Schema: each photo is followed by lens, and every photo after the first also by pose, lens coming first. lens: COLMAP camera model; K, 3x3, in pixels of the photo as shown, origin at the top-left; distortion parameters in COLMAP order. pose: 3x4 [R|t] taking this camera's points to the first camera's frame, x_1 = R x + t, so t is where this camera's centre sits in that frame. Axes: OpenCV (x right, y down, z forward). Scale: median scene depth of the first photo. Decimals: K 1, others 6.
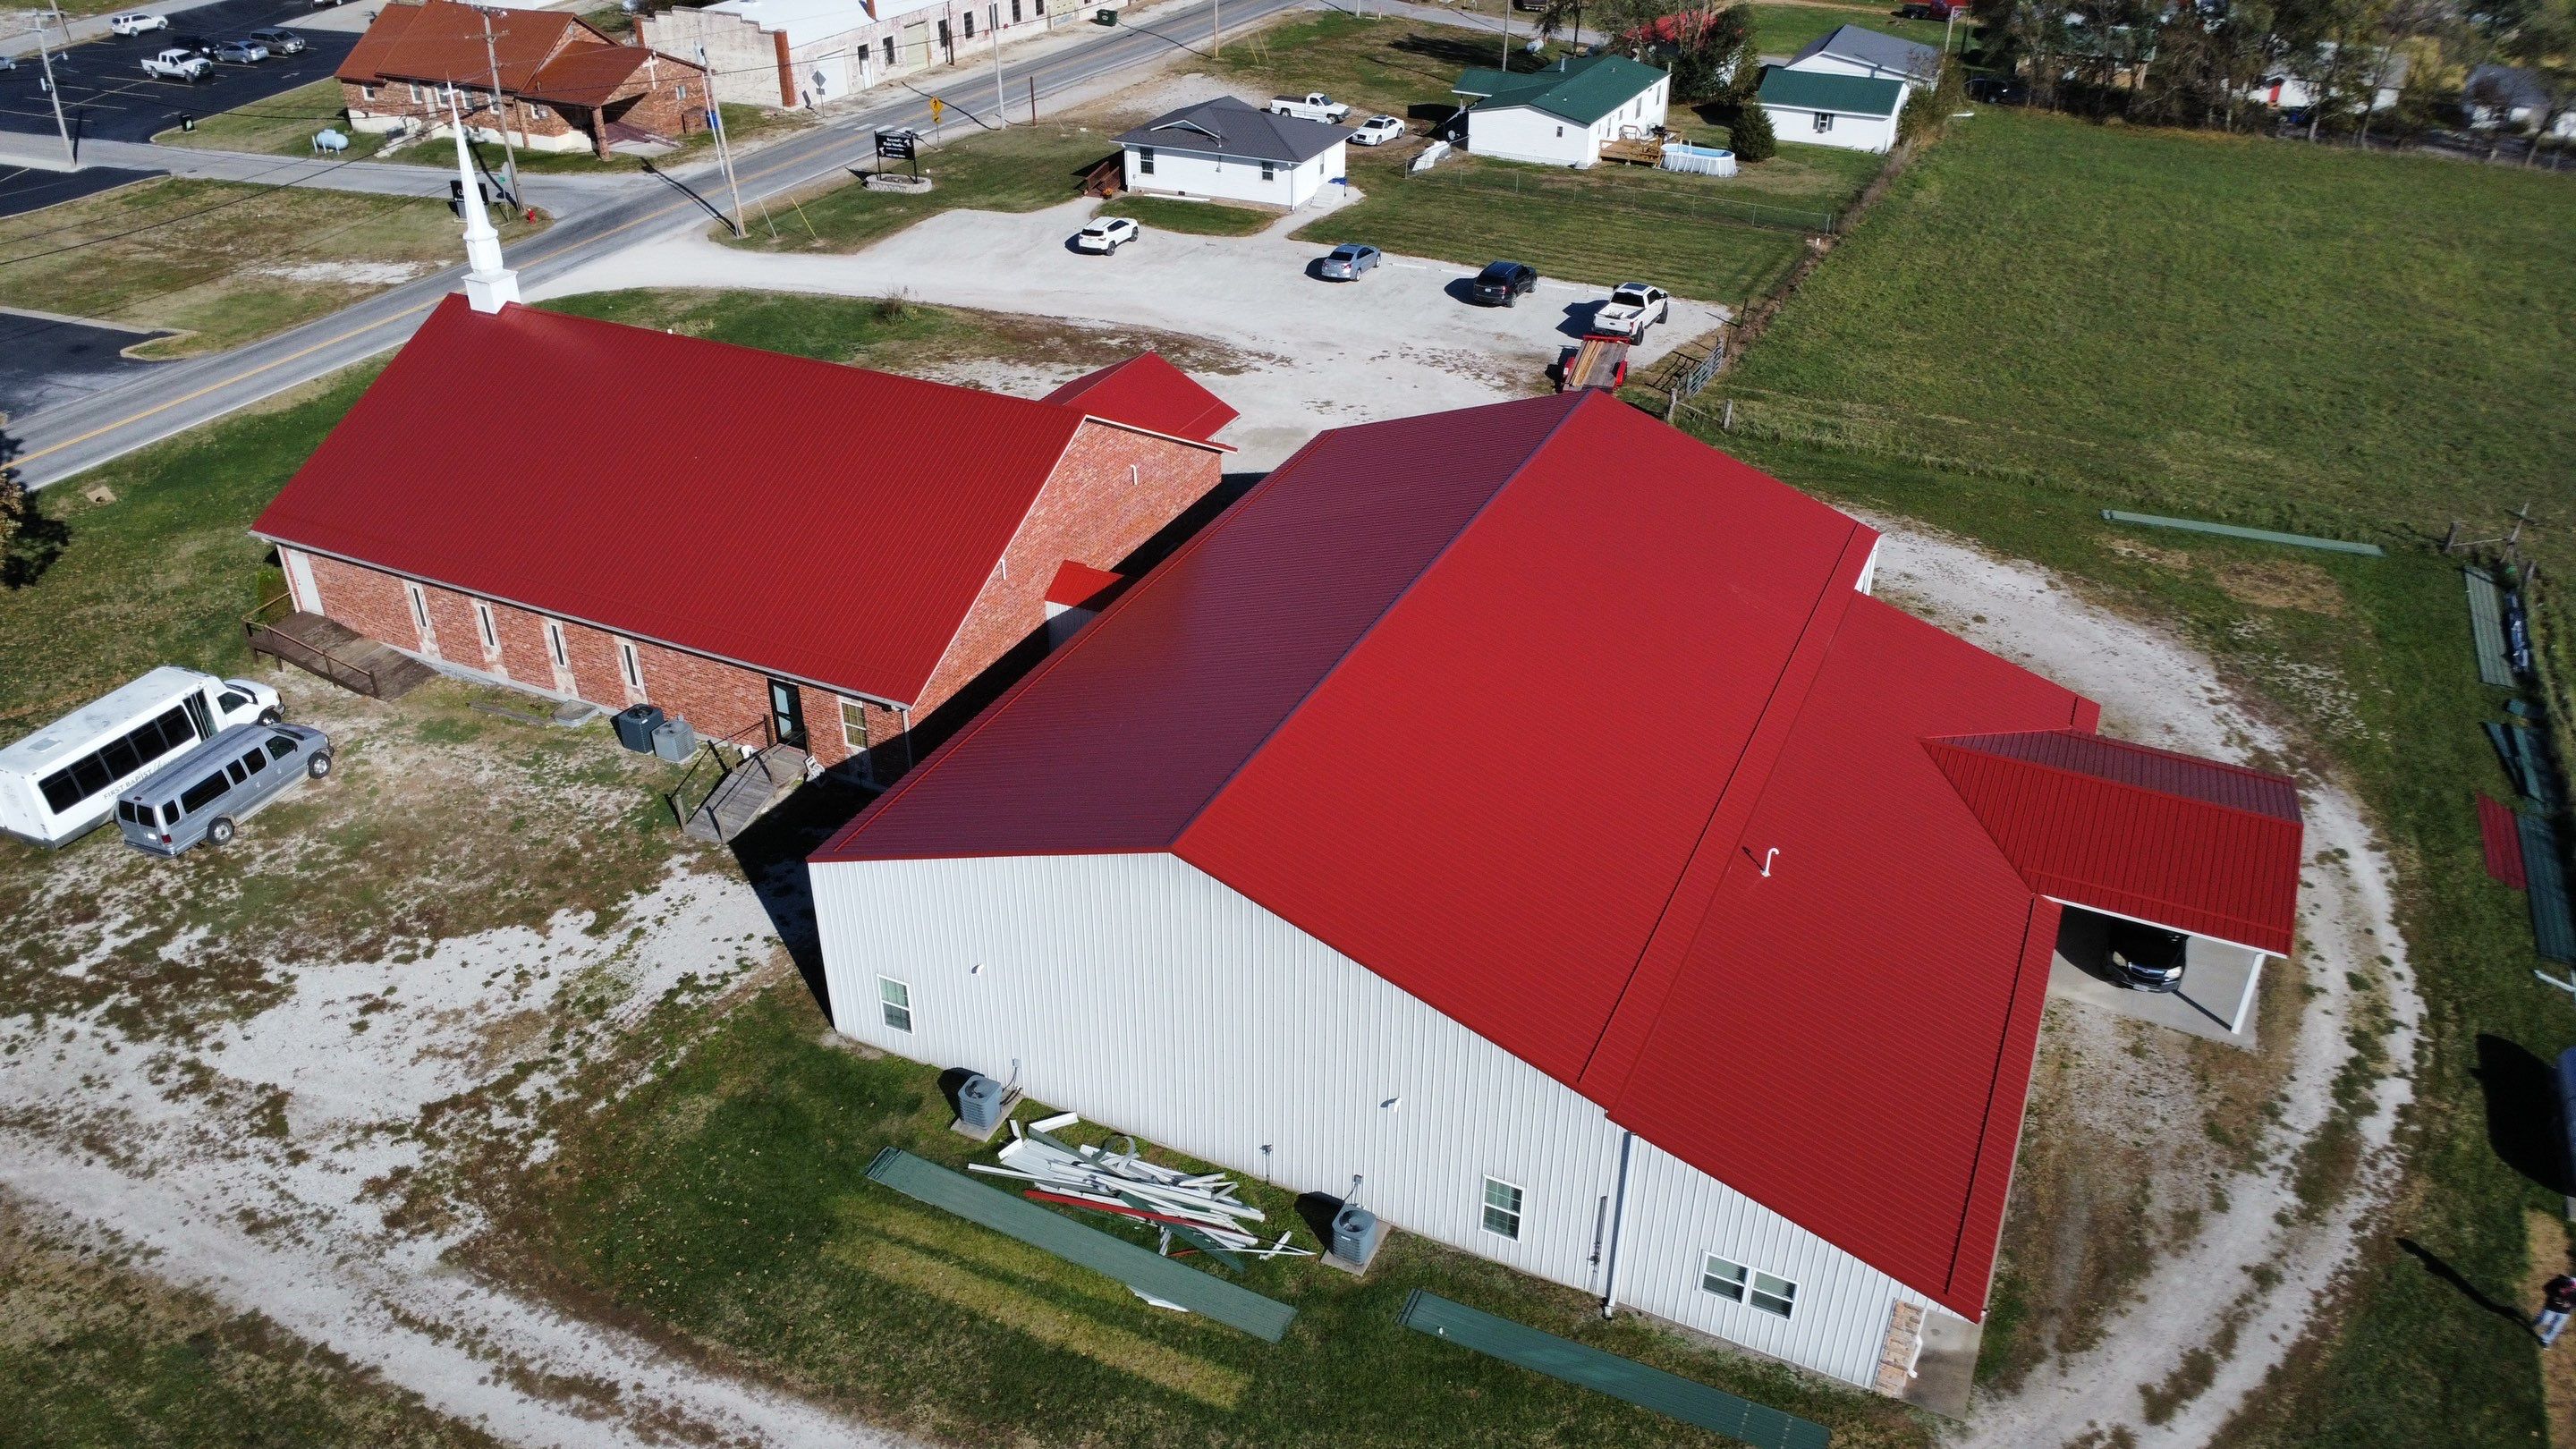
lens RADIAL K [[1857.2, 0, 1288.0], [0, 1857.2, 724.5], [0, 0, 1]] dist [-0.027211, -0.004549]
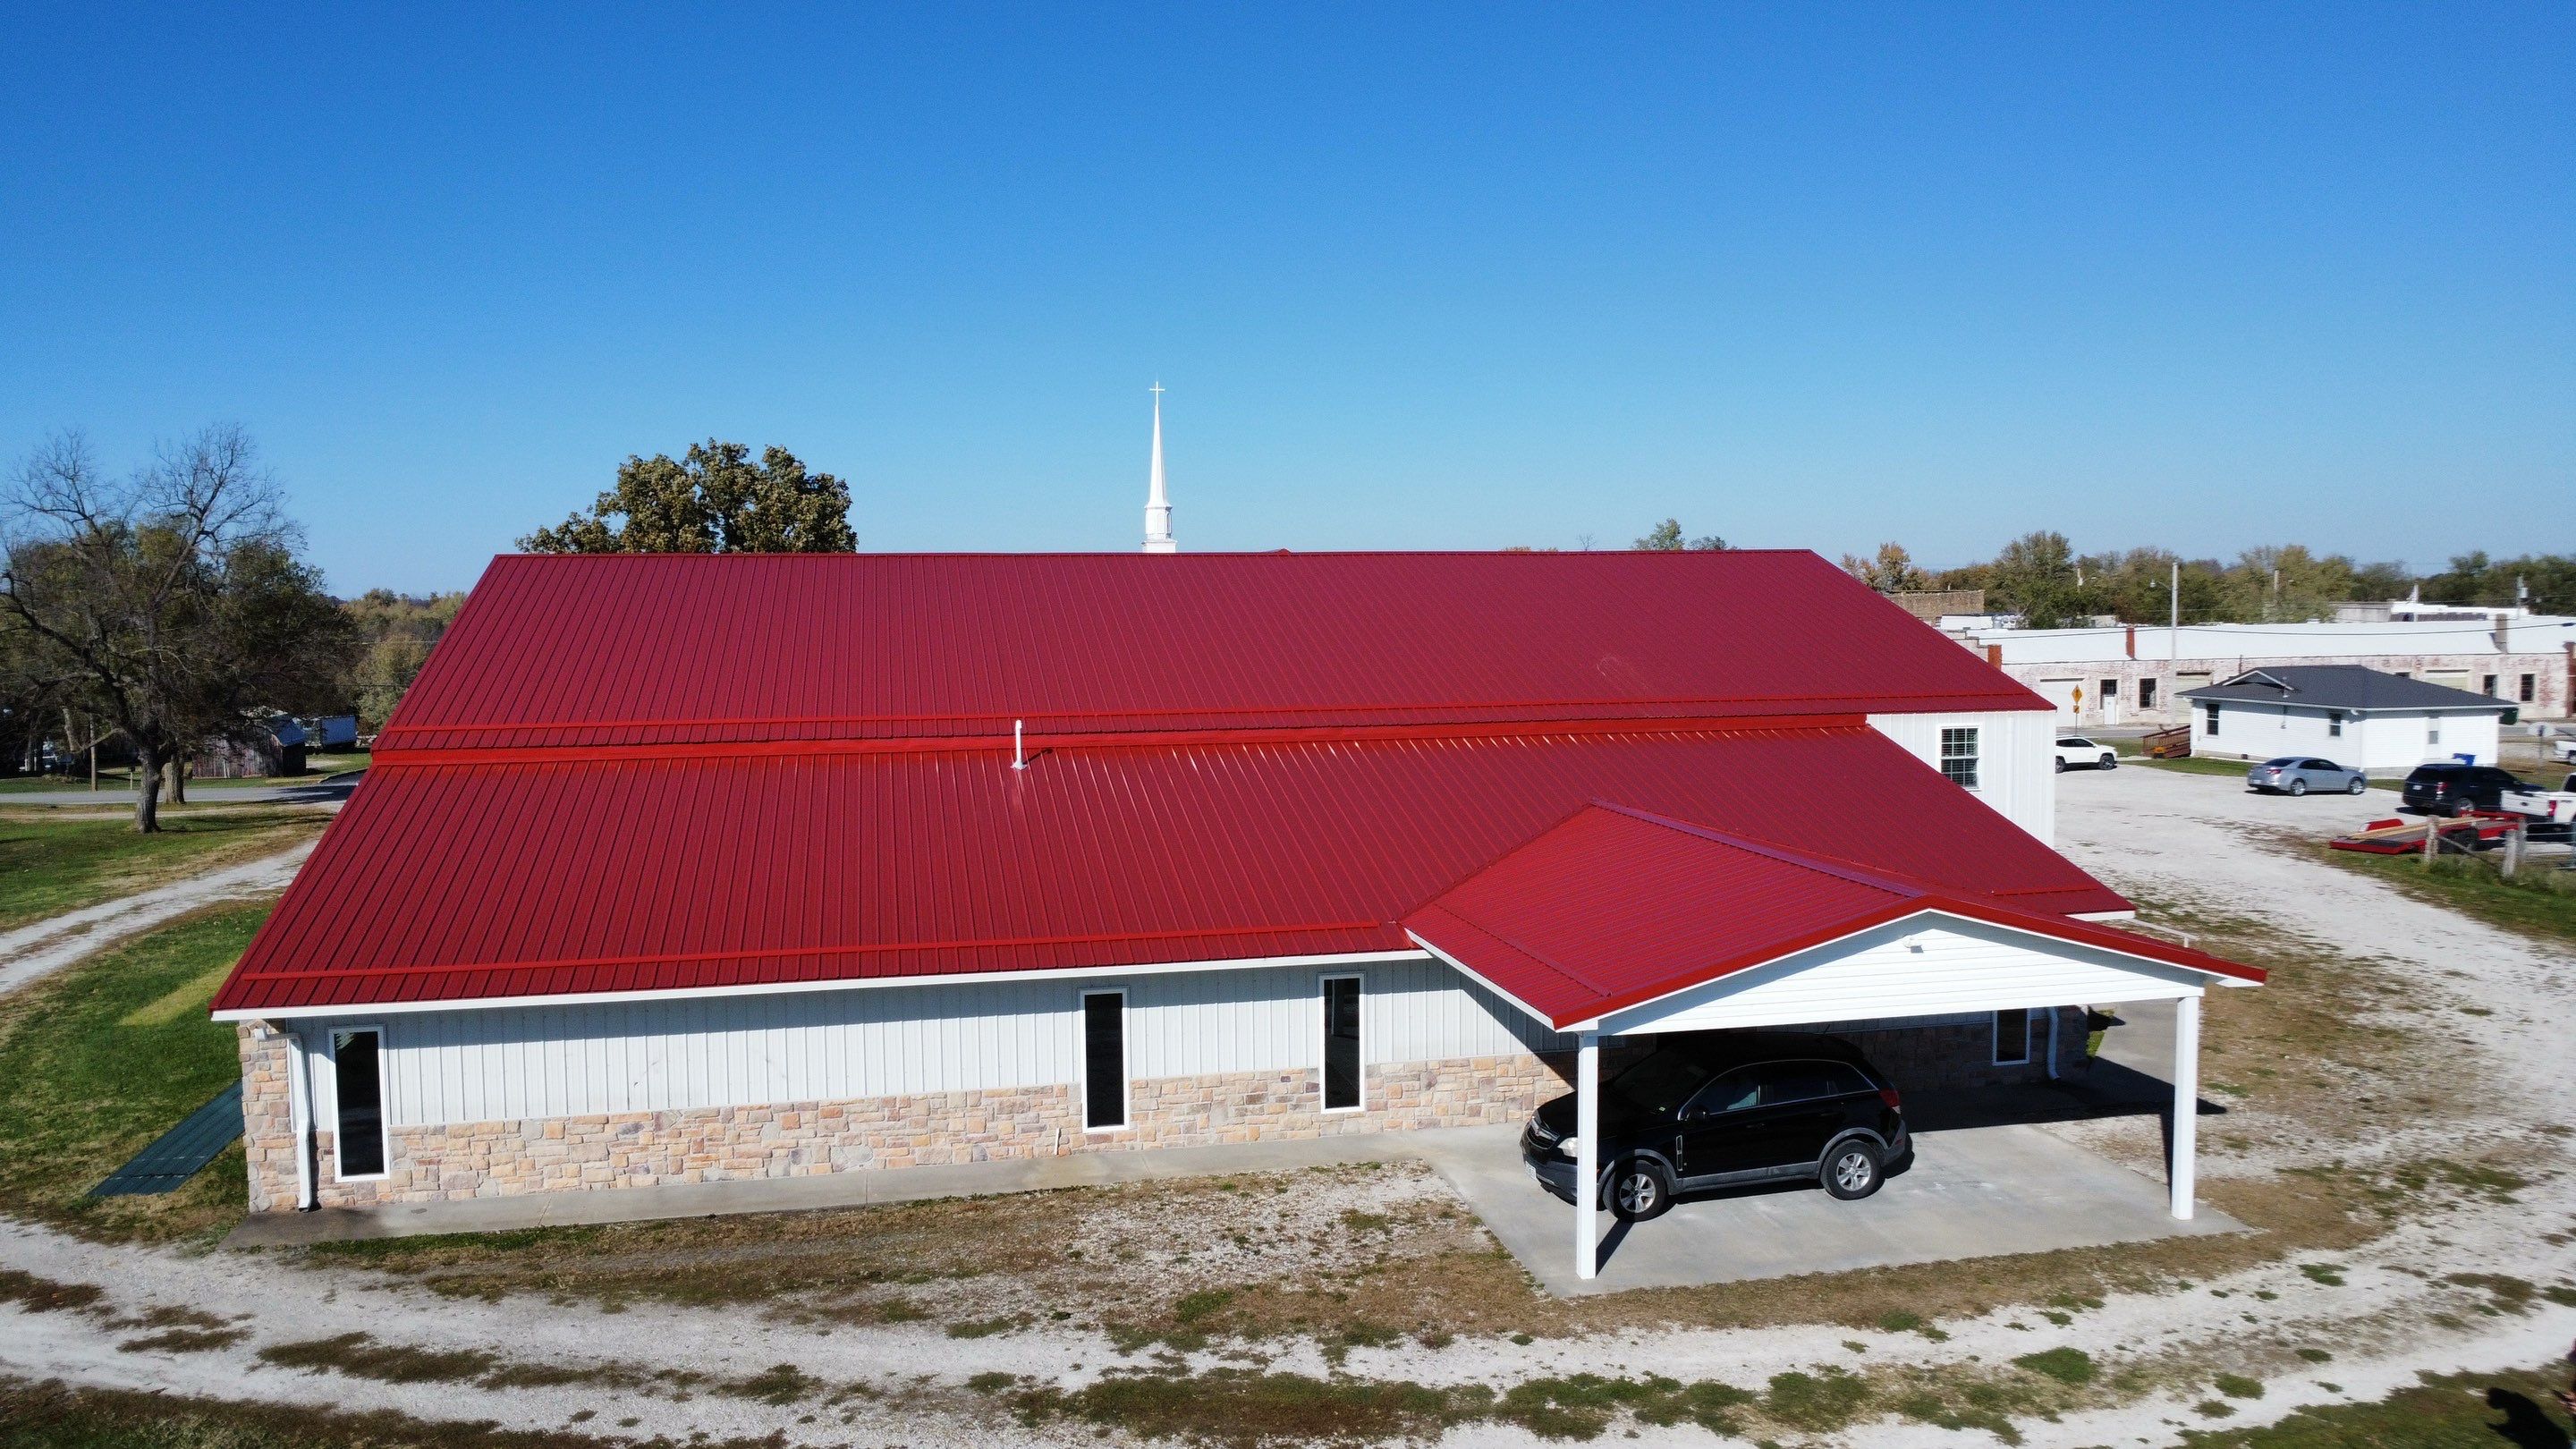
lens RADIAL K [[1857.2, 0, 1288.0], [0, 1857.2, 724.5], [0, 0, 1]] dist [-0.027211, -0.004549]
pose [[0.614441, 0.048212, -0.787488, 0.738189], [-0.399896, 0.879447, -0.258179, 0.176641], [0.680107, 0.473549, 0.559648, 0.593734]]
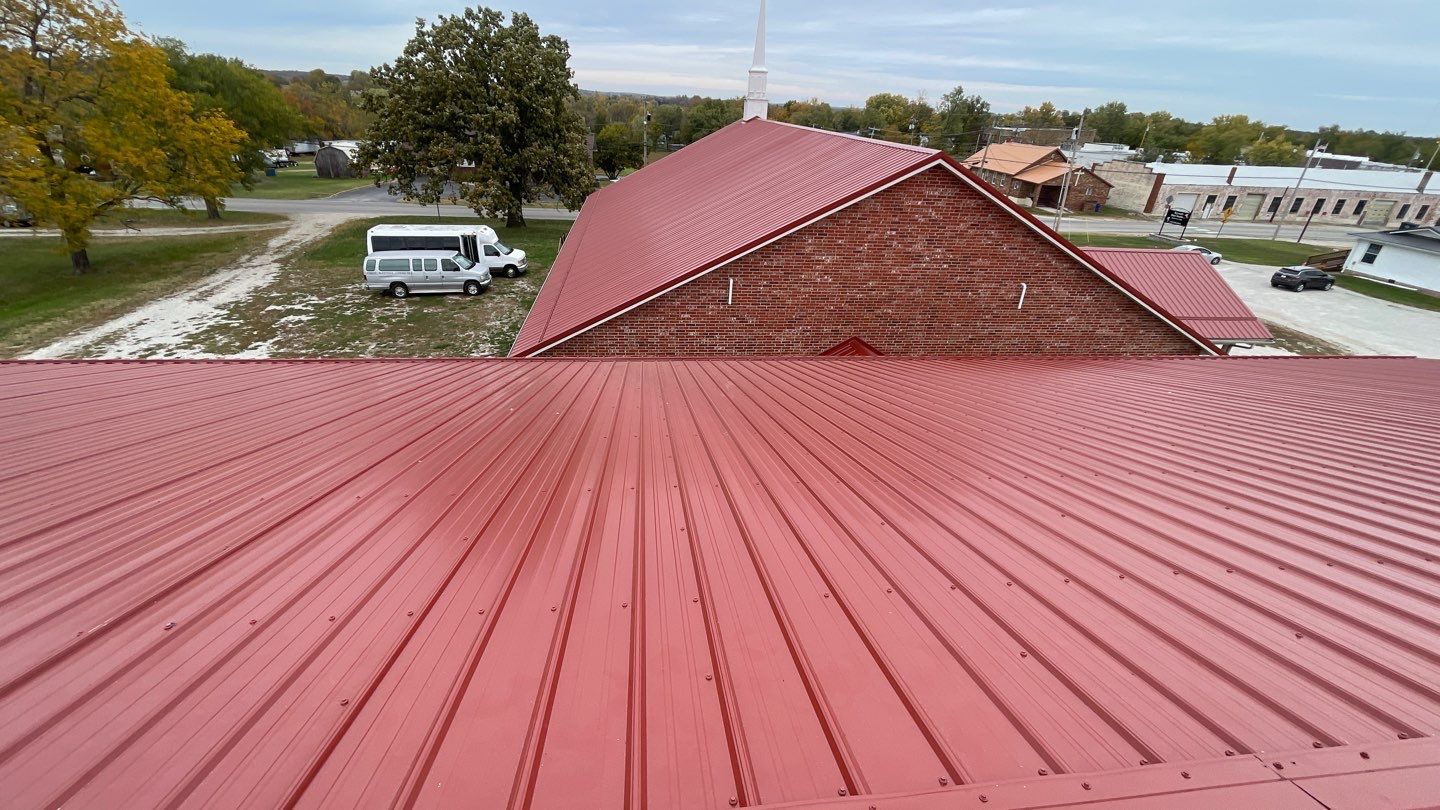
lens RADIAL K [[574.7, 0, 720.0], [0, 574.7, 405.0], [0, 0, 1]] dist [-0.002259, -0.000194]
pose [[0.532357, 0.416179, -0.737151, 0.062236], [-0.476714, 0.866983, 0.145205, -0.084494], [0.699528, 0.274109, 0.659943, 0.944474]]
